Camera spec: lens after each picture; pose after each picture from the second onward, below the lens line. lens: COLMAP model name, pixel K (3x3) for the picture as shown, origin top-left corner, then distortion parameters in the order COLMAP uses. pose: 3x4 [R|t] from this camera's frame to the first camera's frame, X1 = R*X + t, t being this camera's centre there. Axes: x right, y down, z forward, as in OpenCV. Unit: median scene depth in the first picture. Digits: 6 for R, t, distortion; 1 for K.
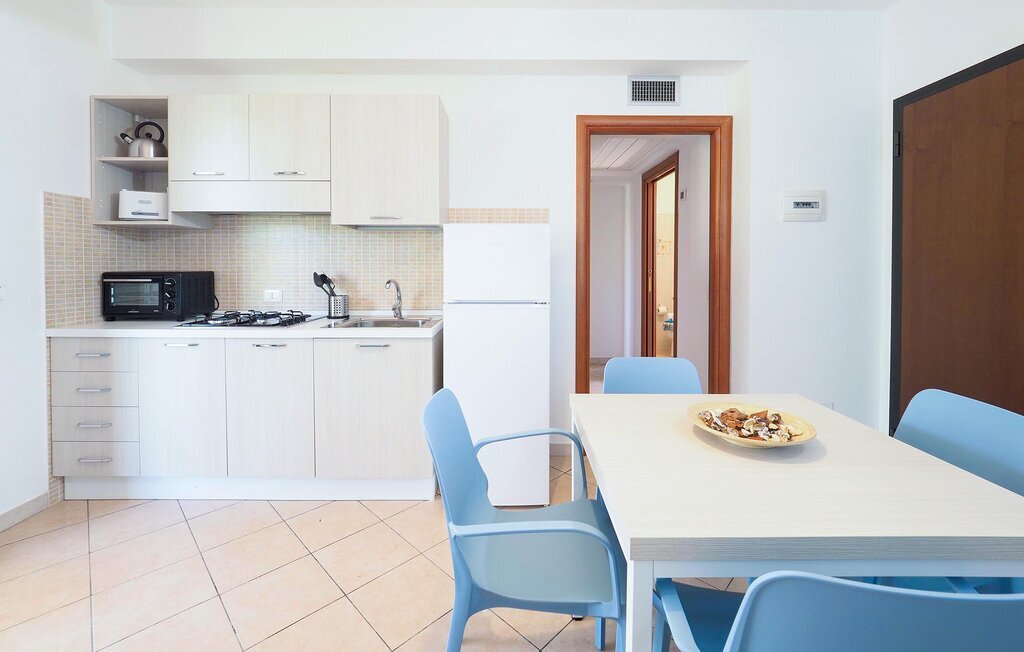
lens RADIAL K [[436.9, 0, 519.1], [0, 436.9, 284.5], [0, 0, 1]] dist [-0.008904, 0.003152]
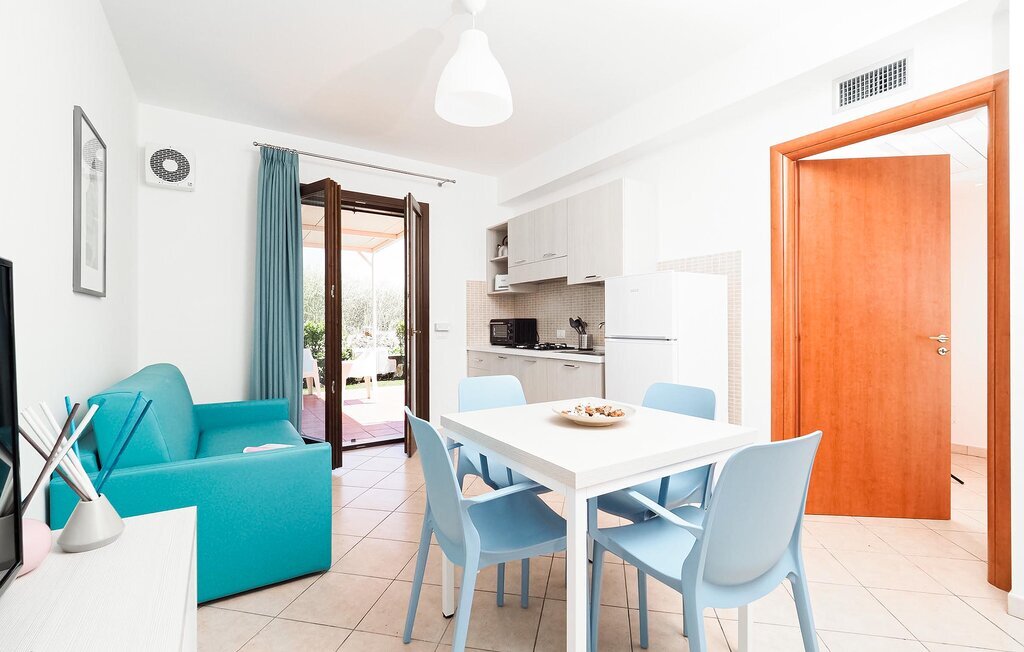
lens RADIAL K [[436.9, 0, 519.6], [0, 436.9, 324.6], [0, 0, 1]] dist [-0.008904, 0.003152]
pose [[0.561442, -0.002289, -0.827513, 0.647831], [-0.016497, 0.999766, -0.013959, 0.018602], [0.827352, 0.021488, 0.561273, 0.035239]]
